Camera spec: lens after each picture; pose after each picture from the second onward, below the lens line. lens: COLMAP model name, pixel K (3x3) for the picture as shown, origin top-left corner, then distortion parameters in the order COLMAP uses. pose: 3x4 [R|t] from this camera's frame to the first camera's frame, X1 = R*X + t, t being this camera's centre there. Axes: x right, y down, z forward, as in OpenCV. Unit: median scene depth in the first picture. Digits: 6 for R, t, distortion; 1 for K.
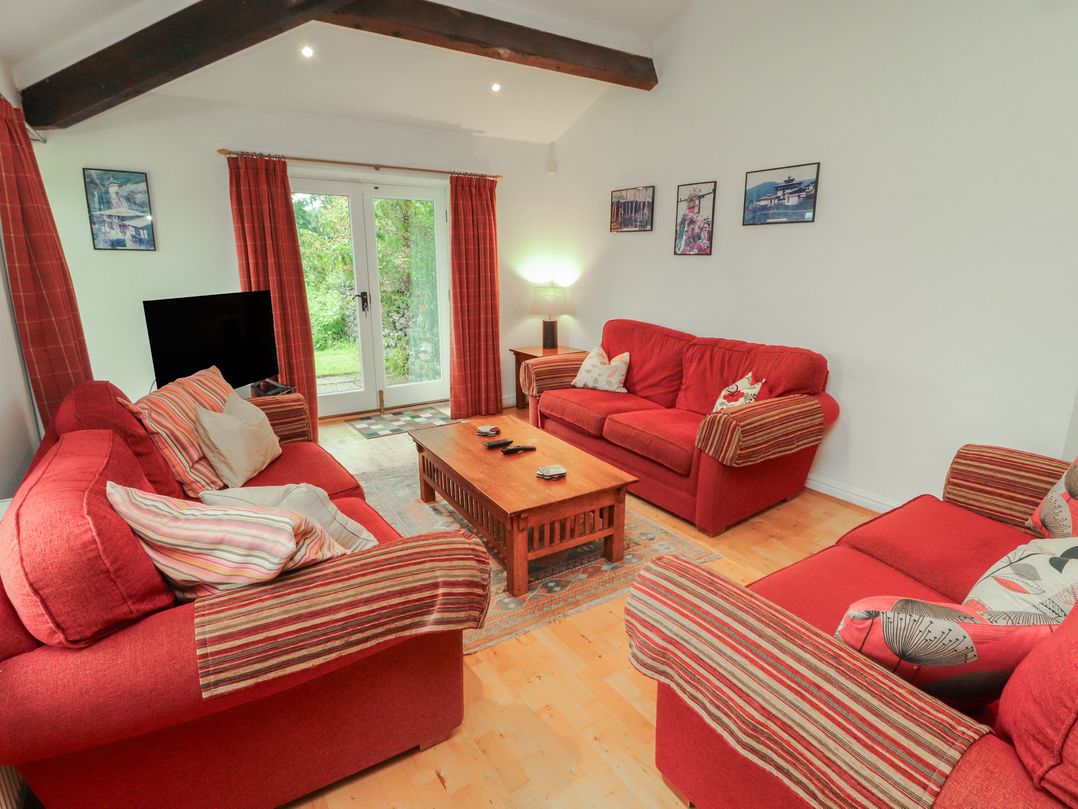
lens RADIAL K [[568.2, 0, 538.0], [0, 568.2, 393.8], [0, 0, 1]] dist [-0.003454, -0.009159]
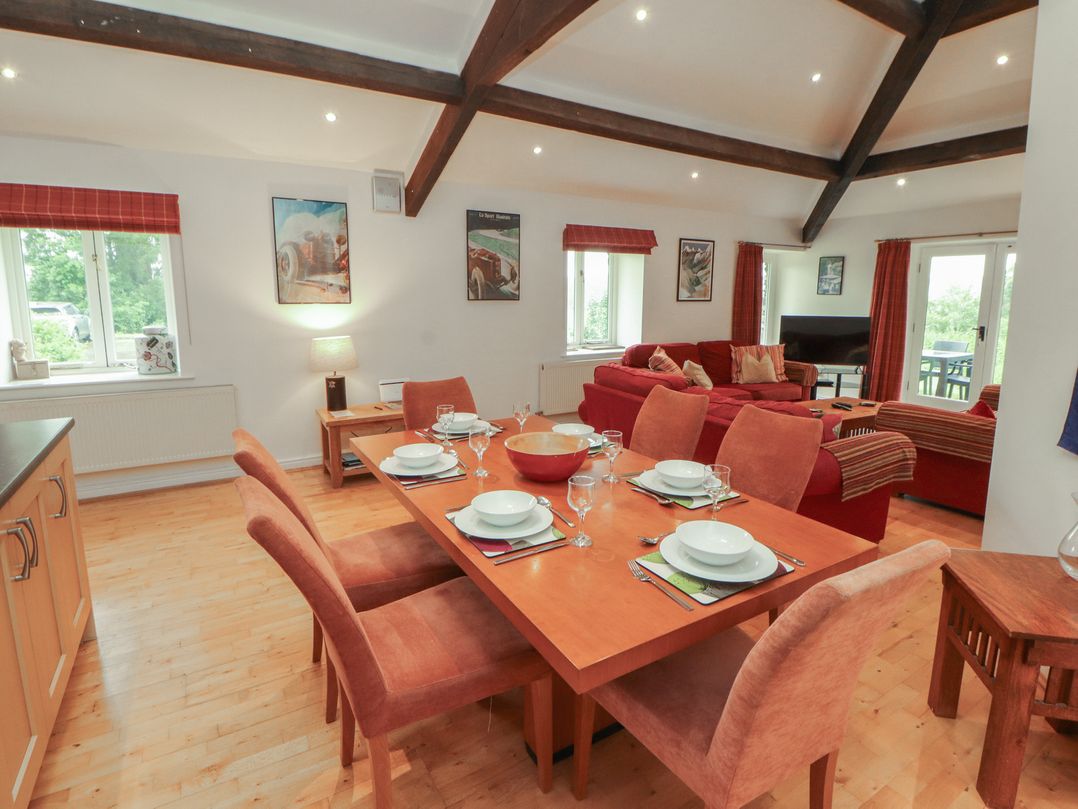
lens RADIAL K [[568.2, 0, 539.0], [0, 568.2, 389.7], [0, 0, 1]] dist [-0.003454, -0.009159]
pose [[-0.055405, 0.157957, -0.985890, 1.425396], [-0.243043, 0.955574, 0.166758, -0.013187], [0.968432, 0.248853, -0.014554, 0.102383]]
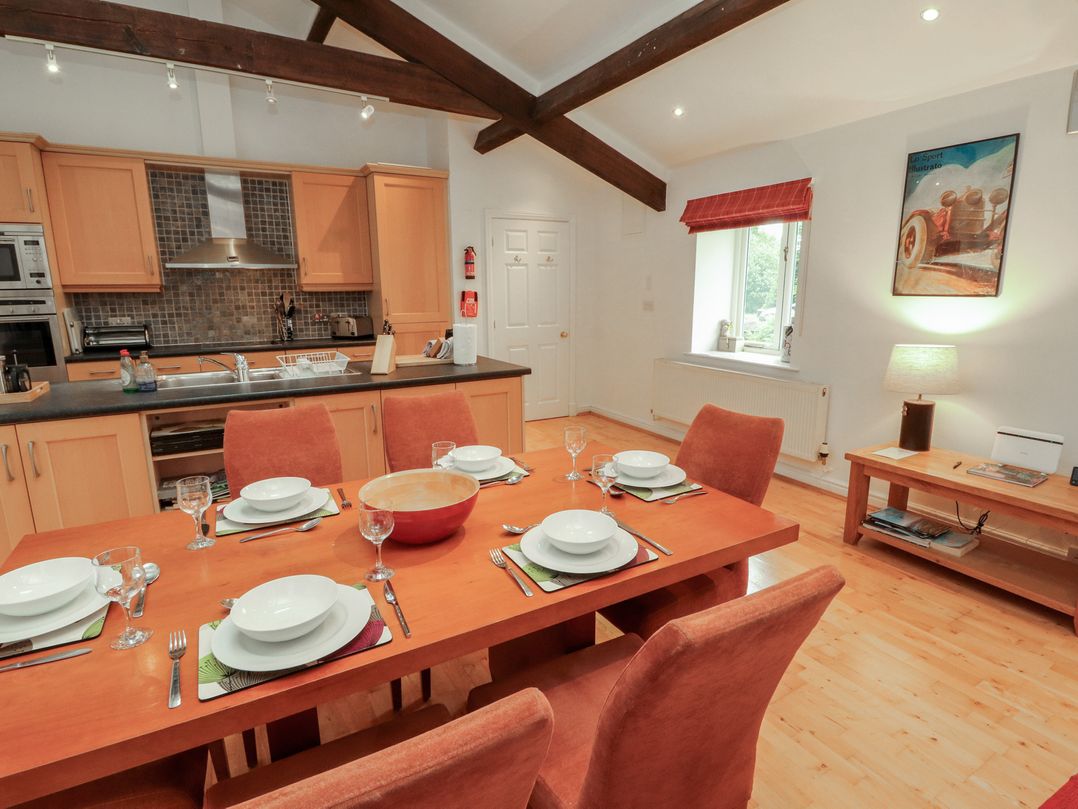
lens RADIAL K [[568.2, 0, 544.3], [0, 568.2, 404.1], [0, 0, 1]] dist [-0.003454, -0.009159]
pose [[-0.996292, -0.019973, 0.083692, 0.712165], [0.018343, 0.901020, 0.433389, -0.107388], [-0.084064, 0.433317, -0.897312, 0.475223]]
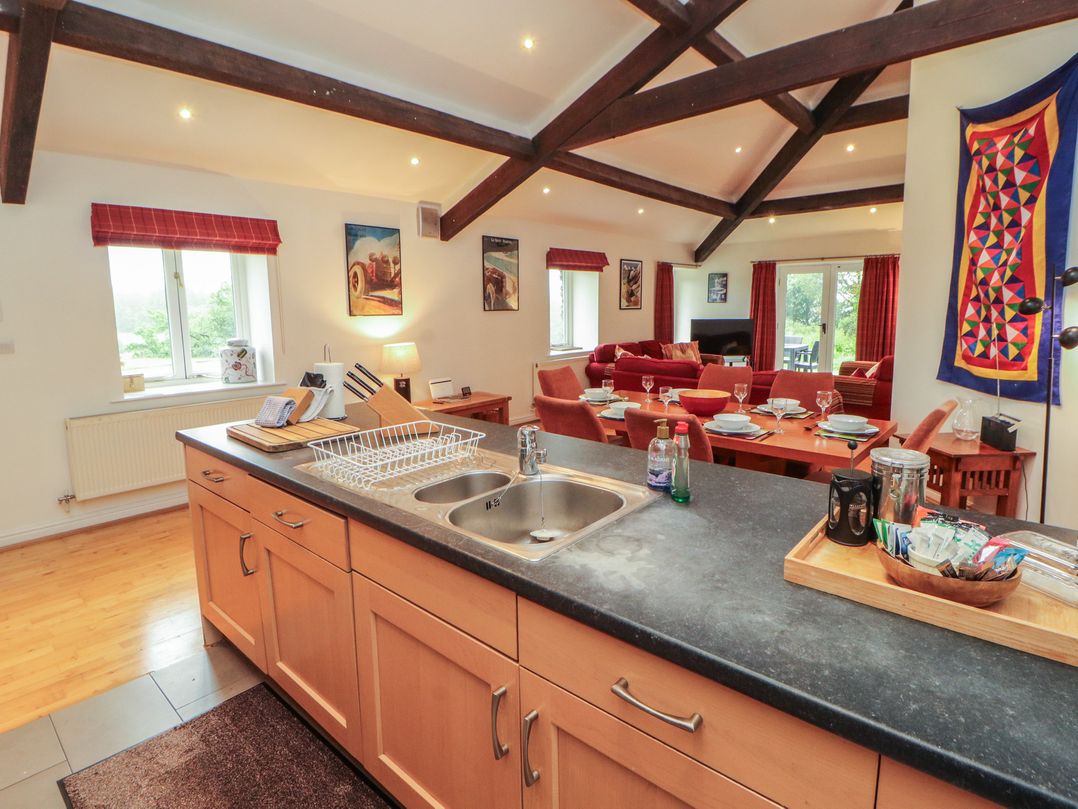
lens RADIAL K [[568.2, 0, 546.1], [0, 568.2, 382.1], [0, 0, 1]] dist [-0.003454, -0.009159]
pose [[0.245306, 0.122328, -0.961697, 1.699630], [-0.221493, 0.972840, 0.067248, 0.108236], [0.943804, 0.196513, 0.265738, -0.392549]]
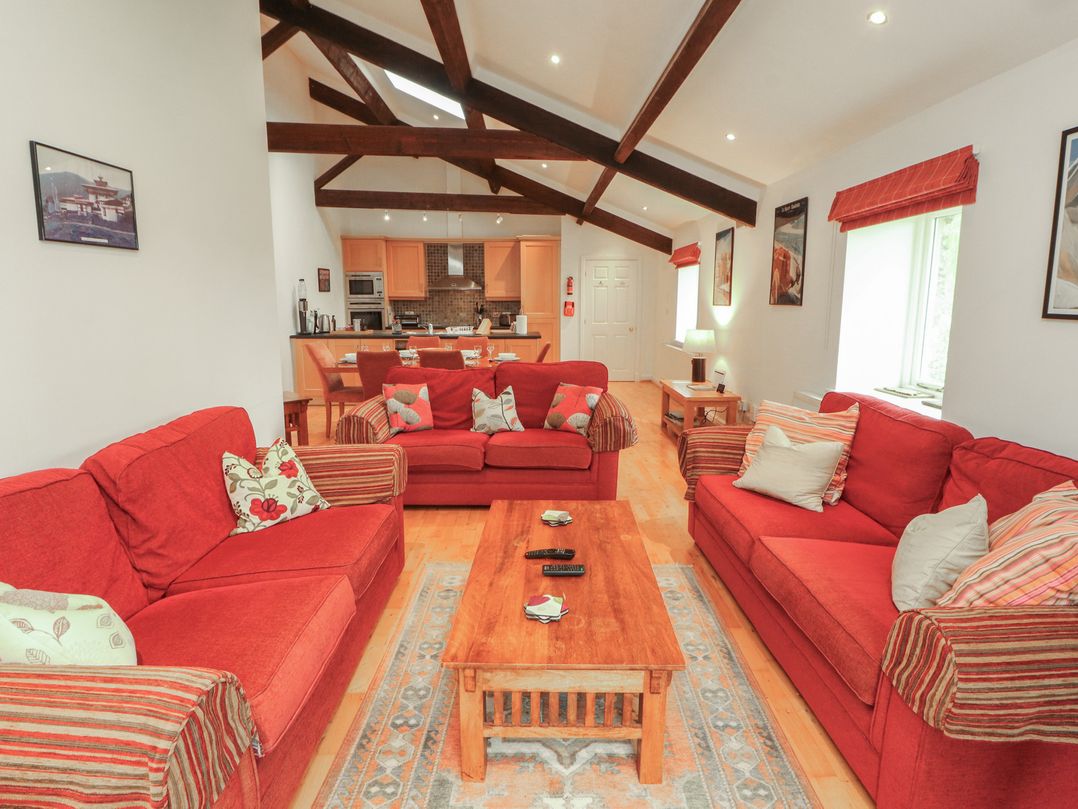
lens RADIAL K [[568.2, 0, 540.5], [0, 568.2, 384.3], [0, 0, 1]] dist [-0.003454, -0.009159]
pose [[-0.832069, -0.092359, 0.546929, -0.344424], [0.124926, 0.929500, 0.347019, -0.308908], [-0.540421, 0.357070, -0.761870, 1.251835]]
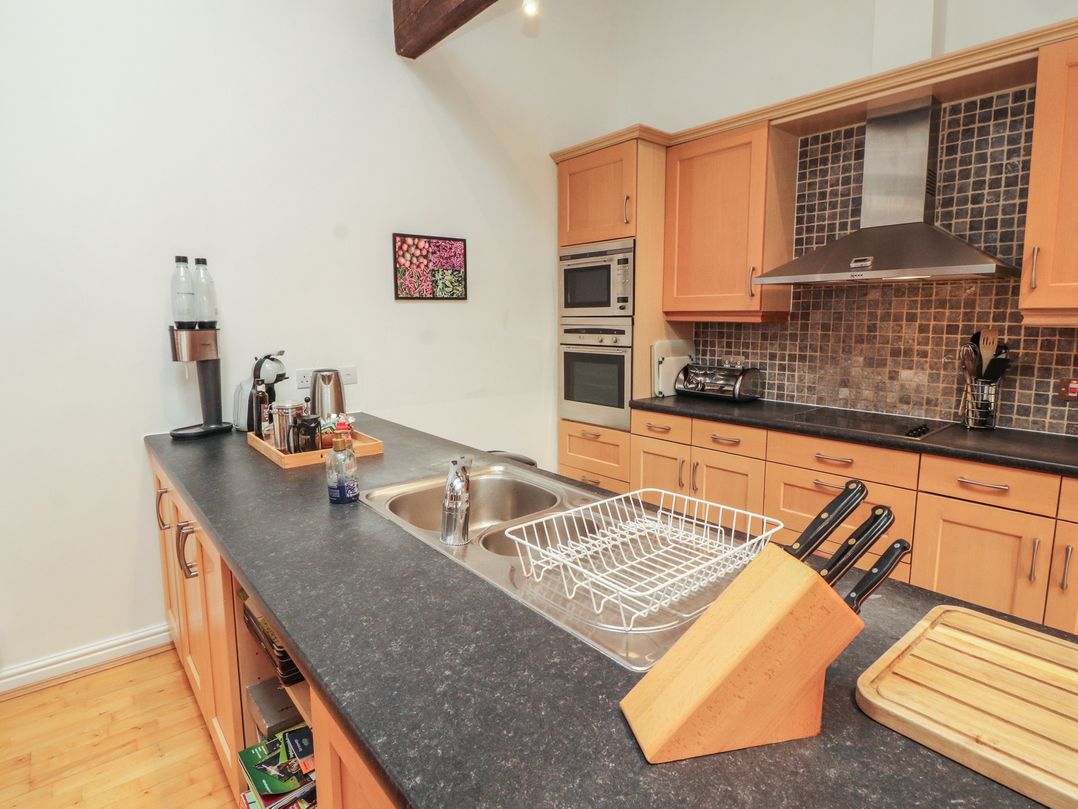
lens RADIAL K [[568.2, 0, 544.3], [0, 568.2, 390.0], [0, 0, 1]] dist [-0.003454, -0.009159]
pose [[-0.097217, -0.134563, 0.986125, 0.880597], [0.241987, 0.957889, 0.154566, 0.090349], [-0.965397, 0.253656, -0.060560, -0.320116]]
